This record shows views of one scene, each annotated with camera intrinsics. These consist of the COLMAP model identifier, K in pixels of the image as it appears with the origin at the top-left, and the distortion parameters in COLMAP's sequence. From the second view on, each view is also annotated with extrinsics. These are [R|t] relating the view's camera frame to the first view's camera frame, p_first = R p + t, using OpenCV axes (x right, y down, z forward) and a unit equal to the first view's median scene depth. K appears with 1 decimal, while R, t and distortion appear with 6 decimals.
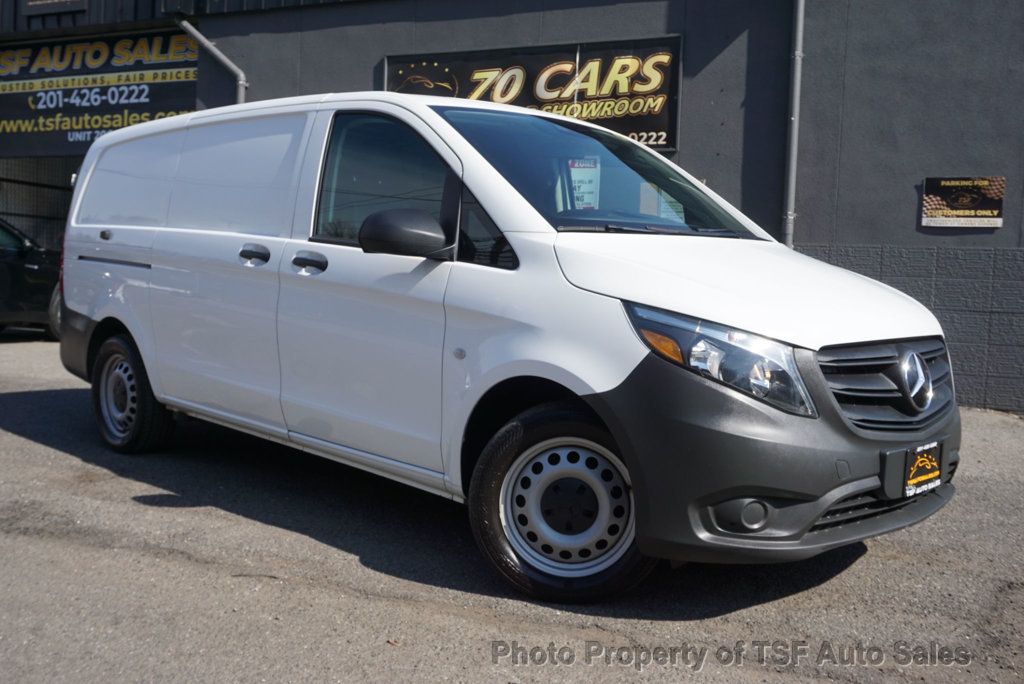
lens RADIAL K [[1007.3, 0, 501.0], [0, 1007.3, 348.1], [0, 0, 1]] dist [-0.019072, 0.000000]
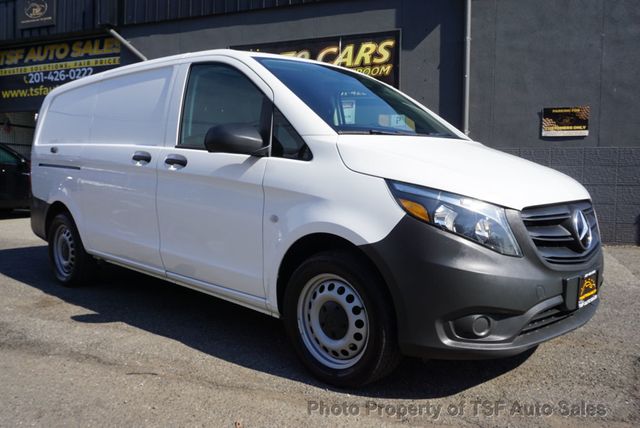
lens RADIAL K [[546.0, 0, 313.8], [0, 546.0, 220.7], [0, 0, 1]] dist [-0.024310, -0.014897]
pose [[0.999249, -0.028576, 0.026151, -0.004499], [0.028196, 0.999493, 0.014796, -0.001902], [-0.026560, -0.014048, 0.999549, 0.136112]]
